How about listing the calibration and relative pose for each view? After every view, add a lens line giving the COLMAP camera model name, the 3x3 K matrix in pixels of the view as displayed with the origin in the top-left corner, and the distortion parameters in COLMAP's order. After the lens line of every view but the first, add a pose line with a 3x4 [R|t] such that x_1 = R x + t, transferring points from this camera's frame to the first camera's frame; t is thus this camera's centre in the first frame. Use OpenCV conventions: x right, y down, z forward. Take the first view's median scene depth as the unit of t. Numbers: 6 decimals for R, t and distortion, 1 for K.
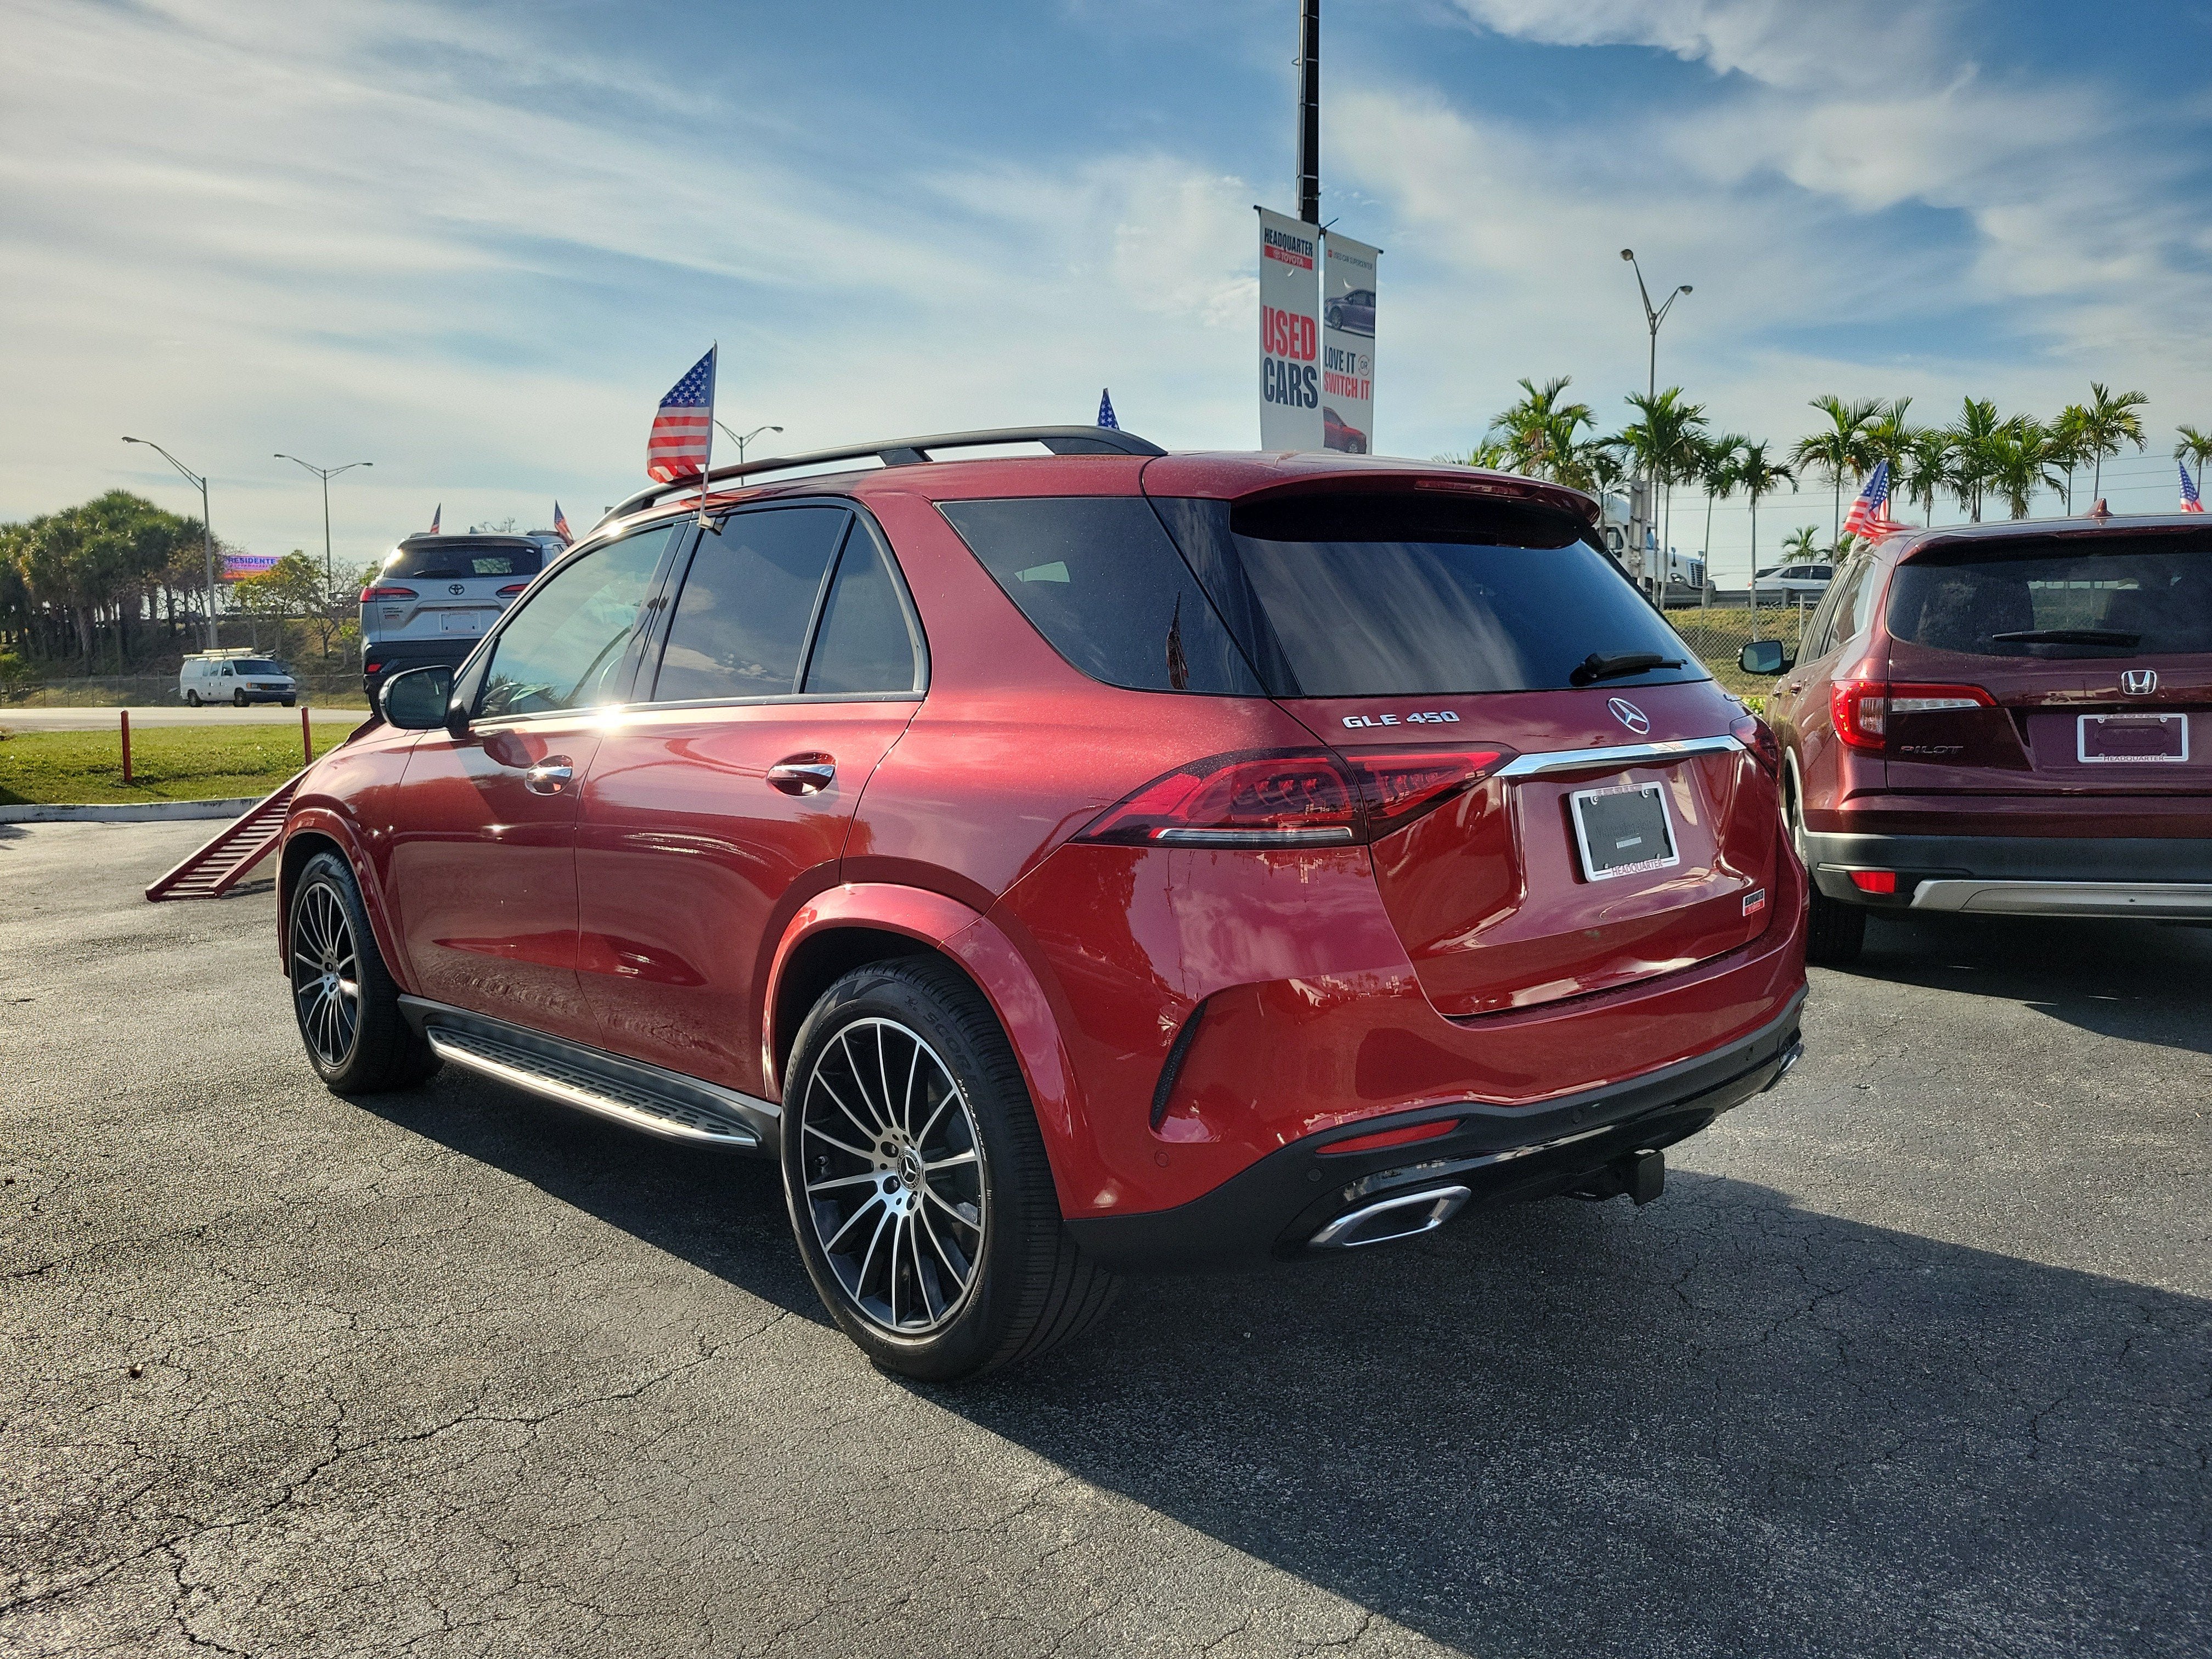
lens RADIAL K [[1675.4, 0, 1111.7], [0, 1675.4, 821.2], [0, 0, 1]] dist [0.049602, -0.034496]
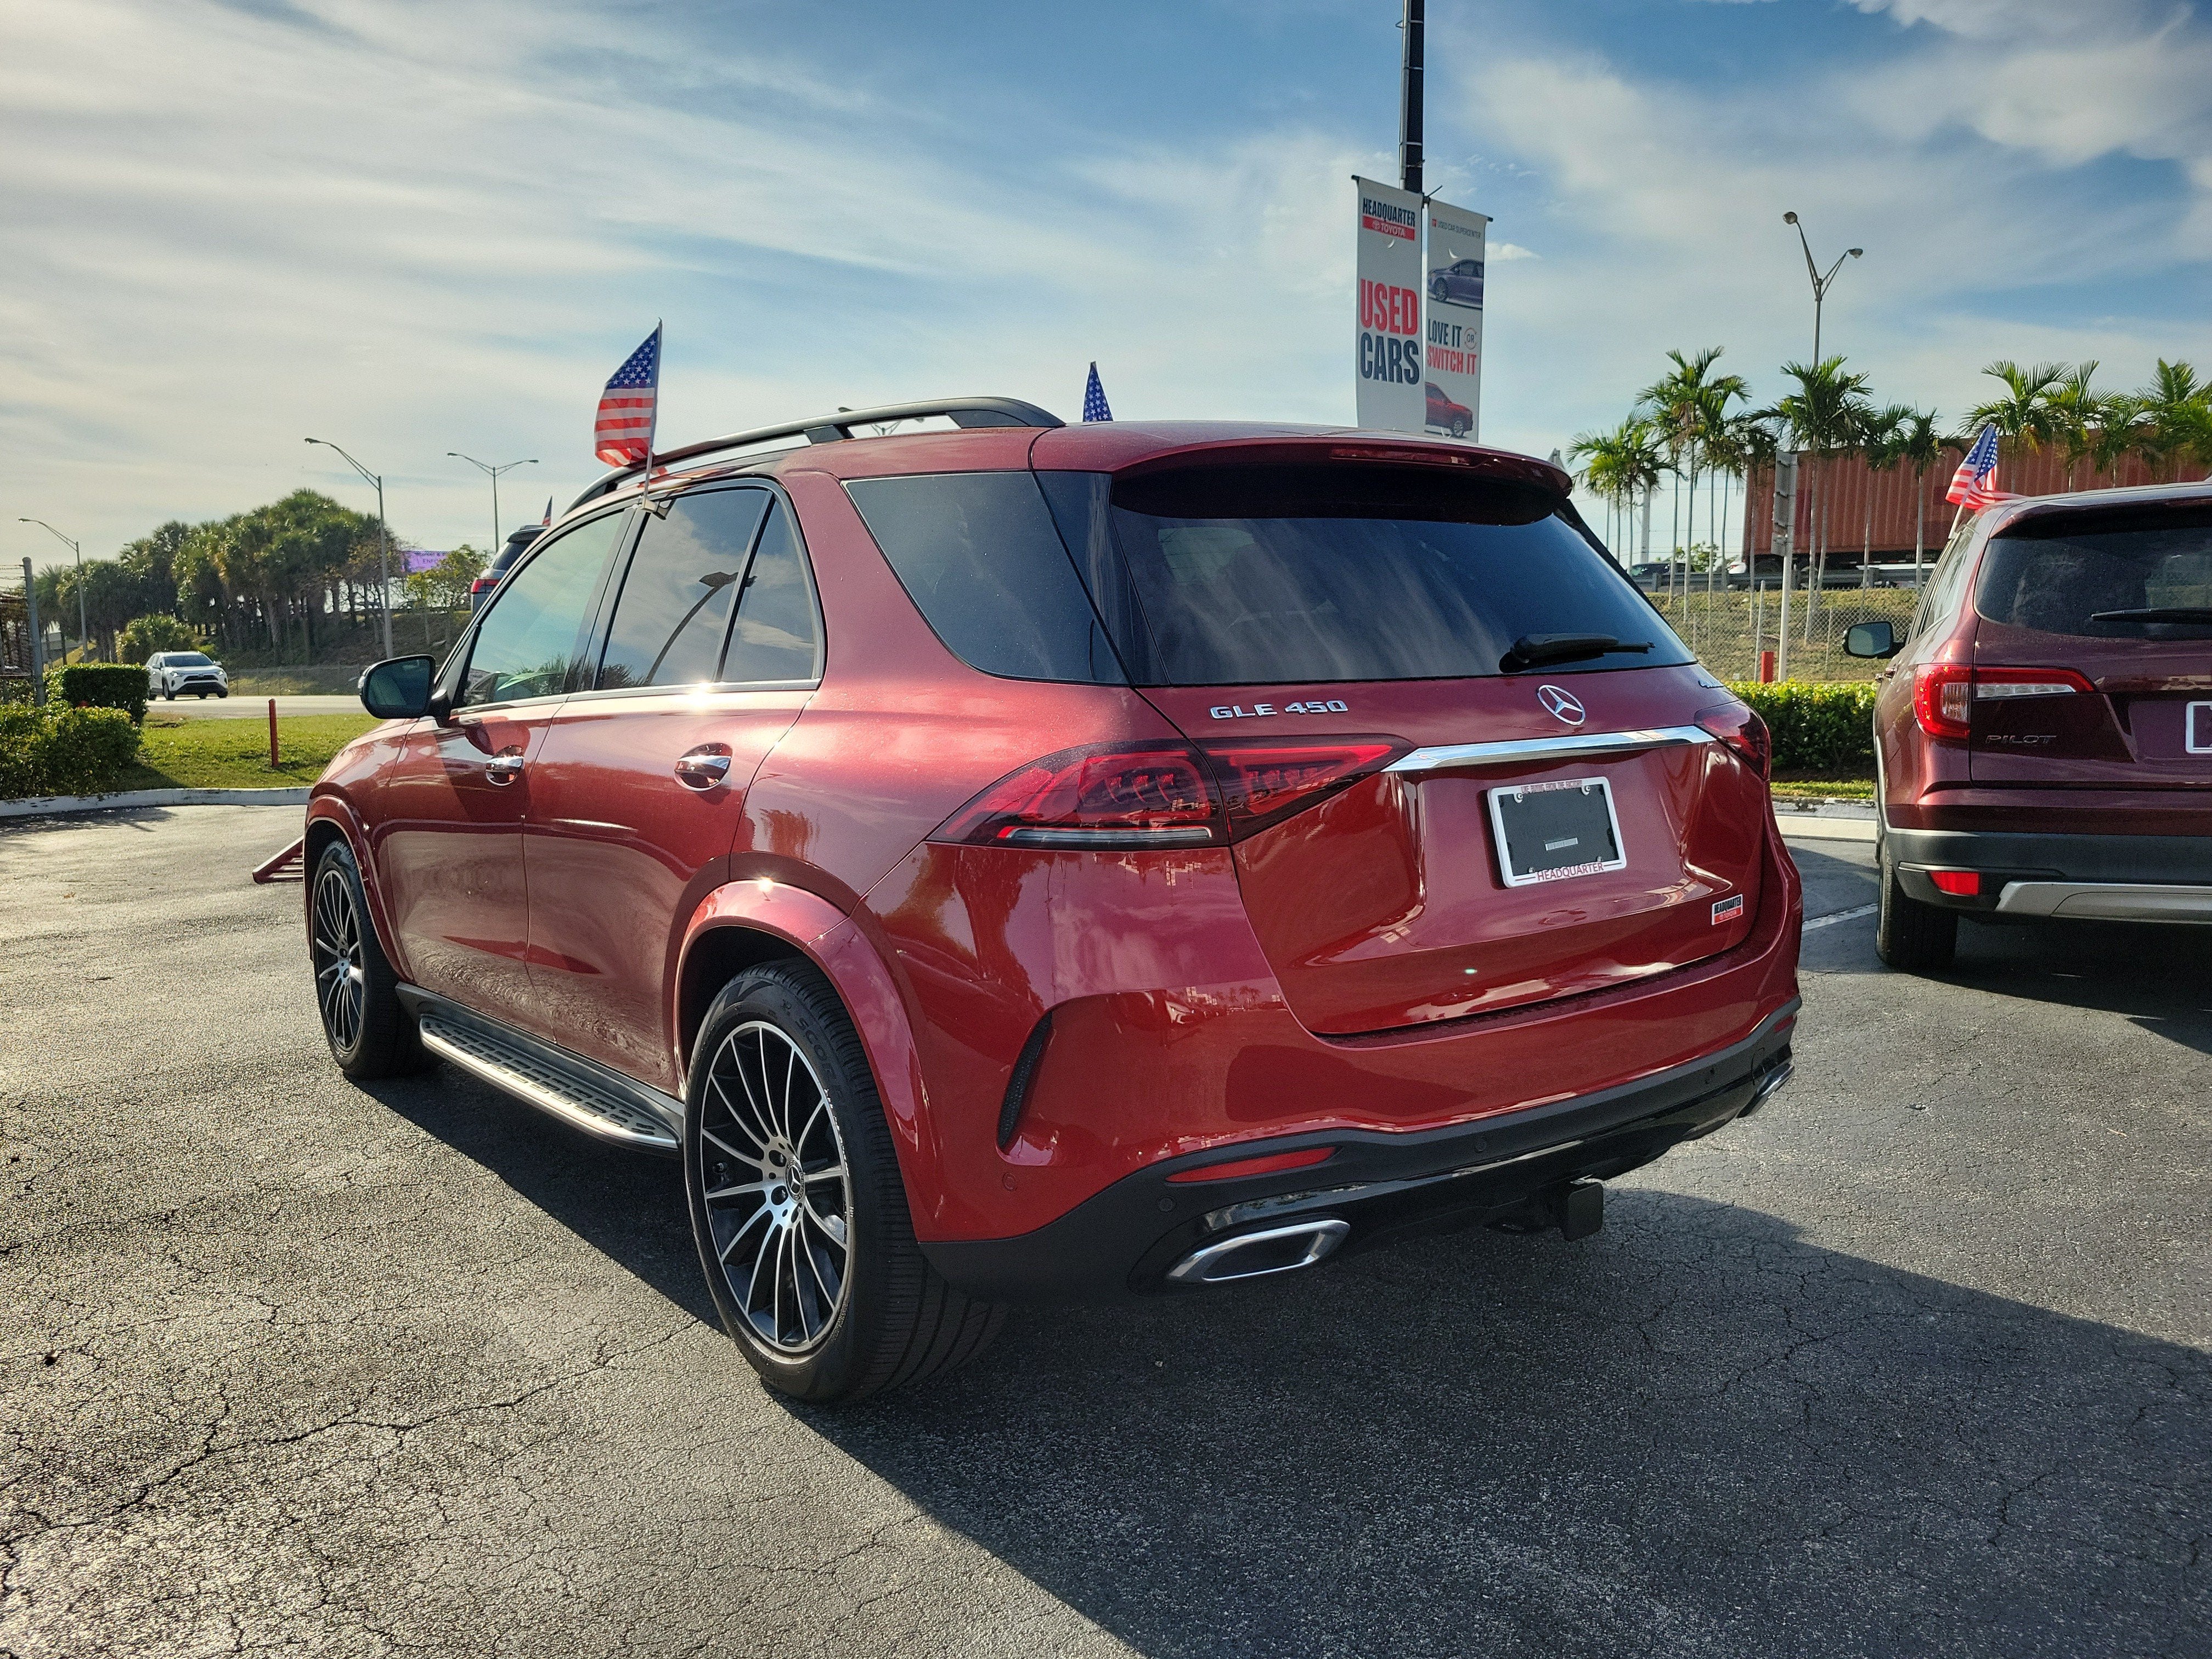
lens RADIAL K [[1675.4, 0, 1086.1], [0, 1675.4, 829.3], [0, 0, 1]] dist [0.049602, -0.034496]
pose [[0.994993, 0.006379, -0.099736, 0.092766], [-0.005112, 0.999903, 0.012959, -0.003787], [0.099809, -0.012384, 0.994930, 0.044593]]
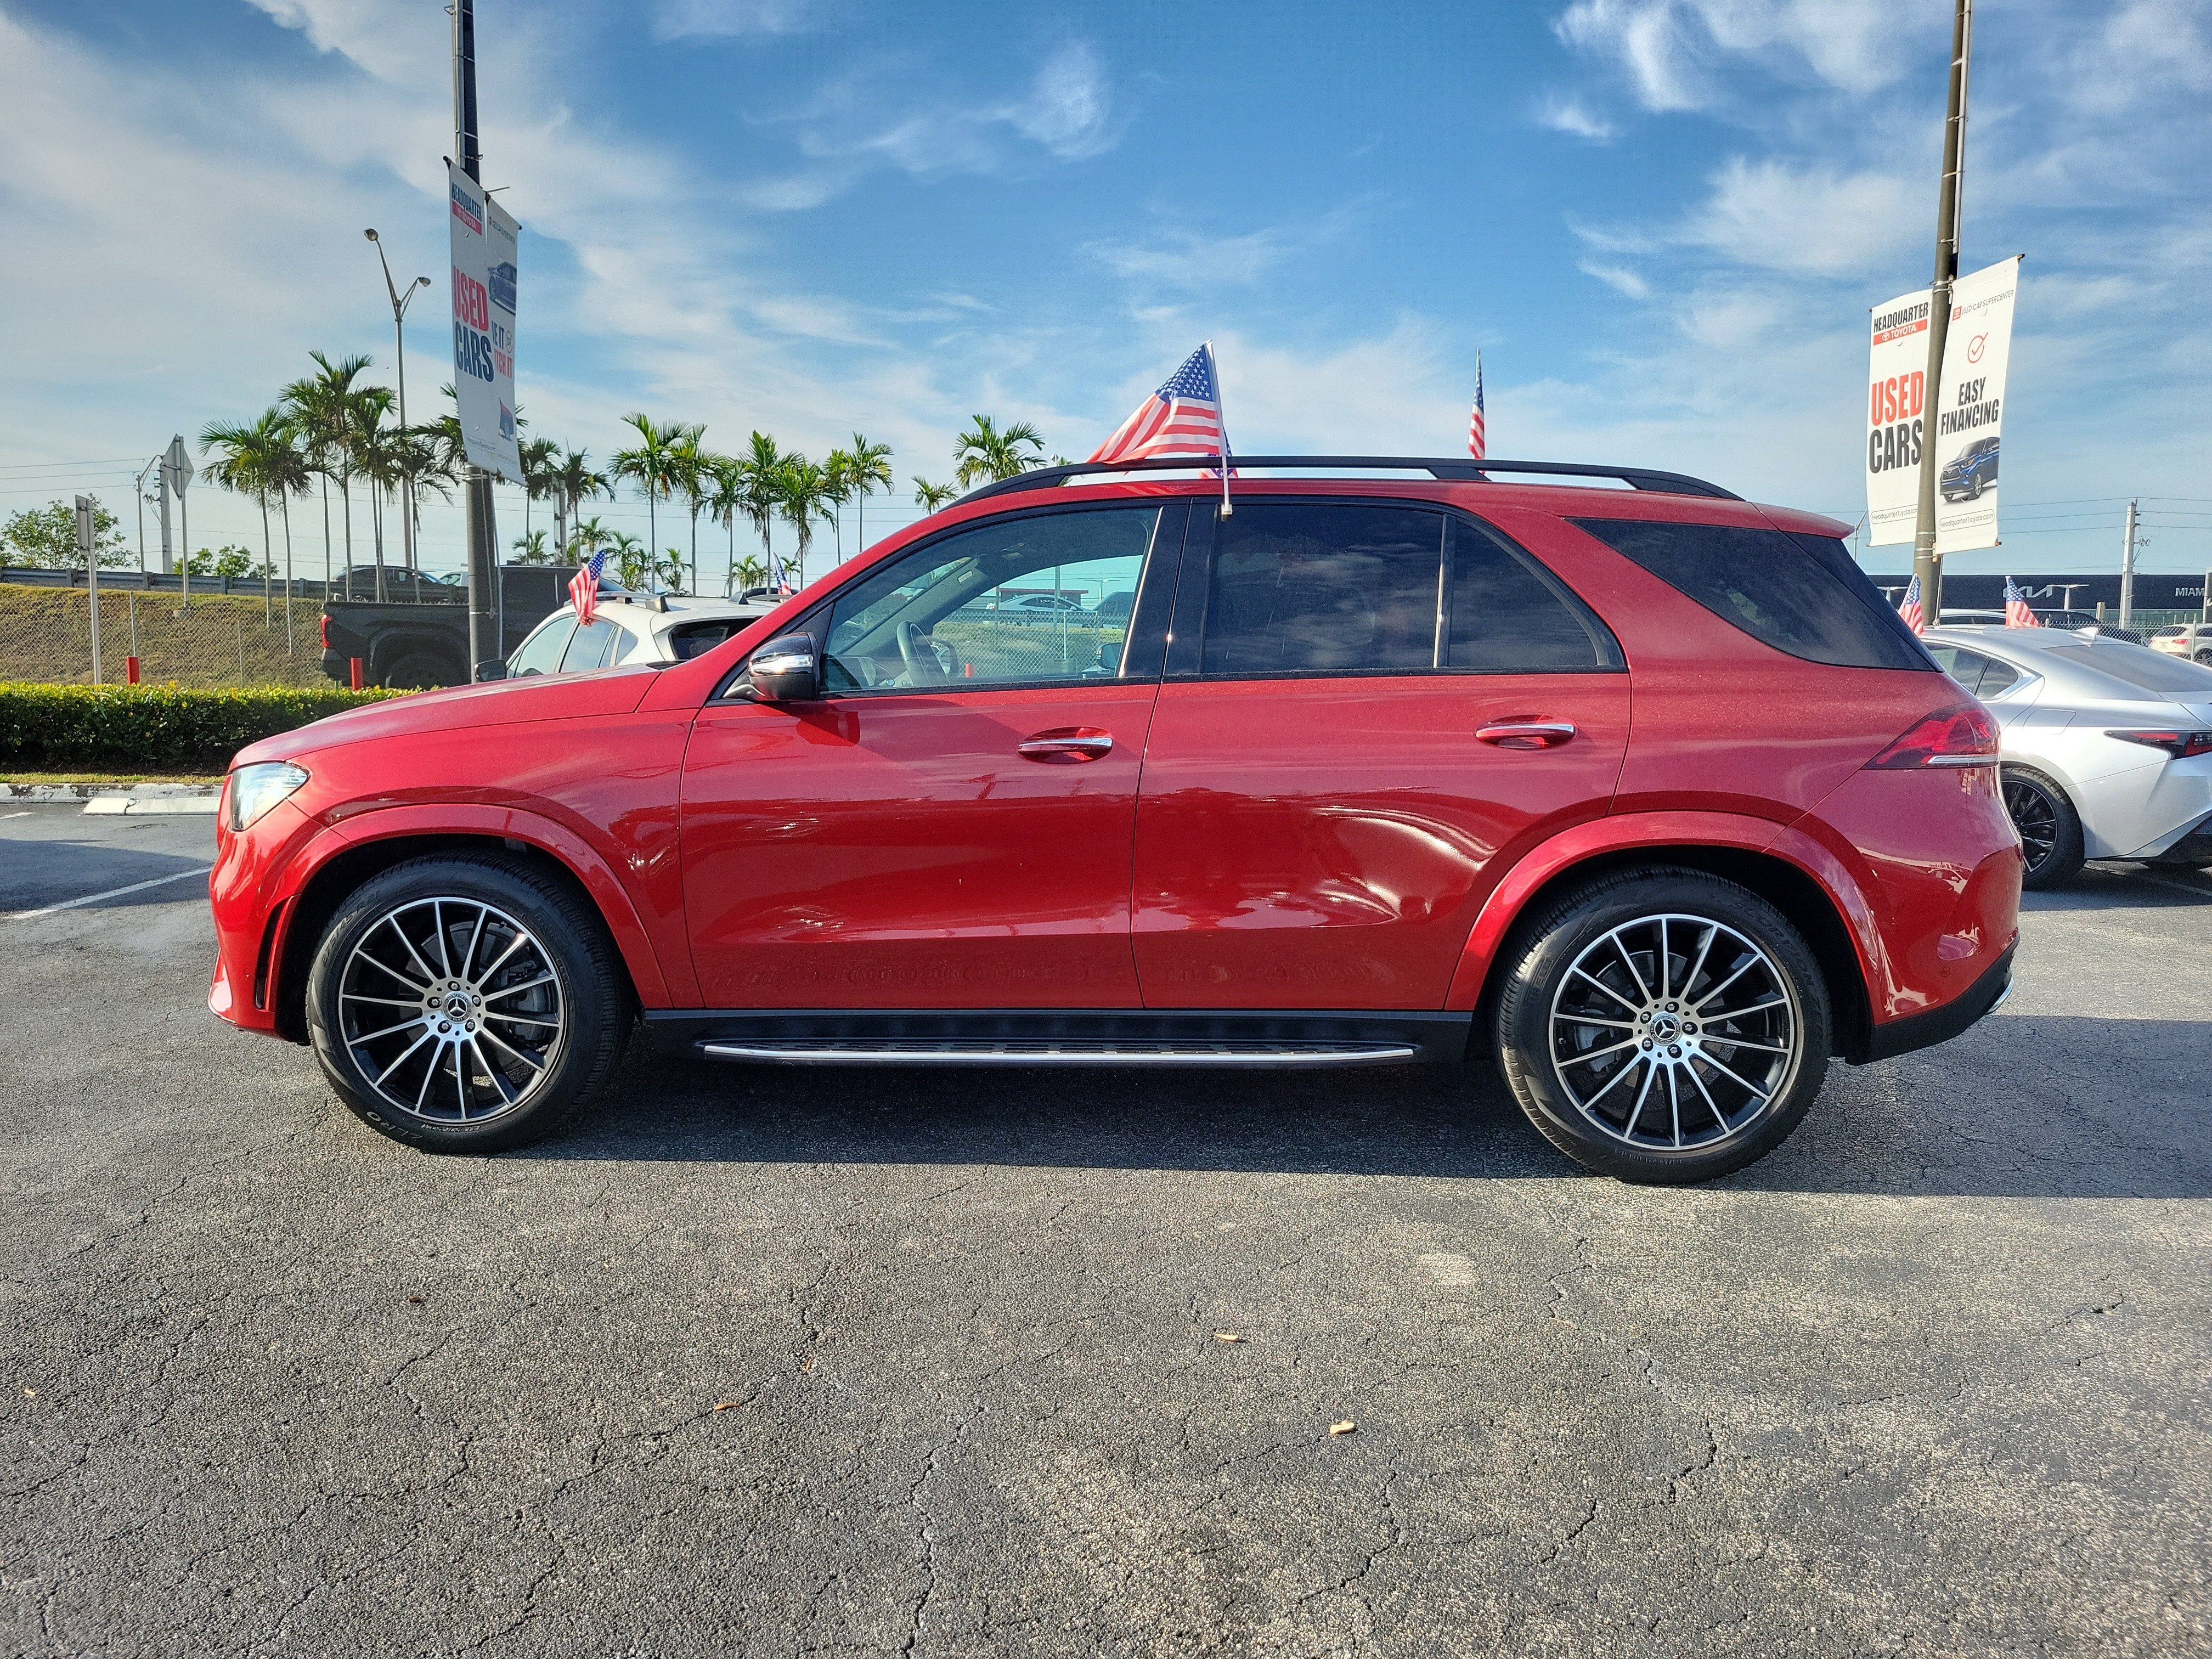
lens RADIAL K [[1675.4, 0, 1089.0], [0, 1675.4, 818.2], [0, 0, 1]] dist [0.049602, -0.034496]
pose [[0.733222, -0.042799, 0.678641, -0.894829], [0.043475, 0.998926, 0.016026, 0.001322], [-0.678598, 0.017754, 0.734295, 0.224952]]
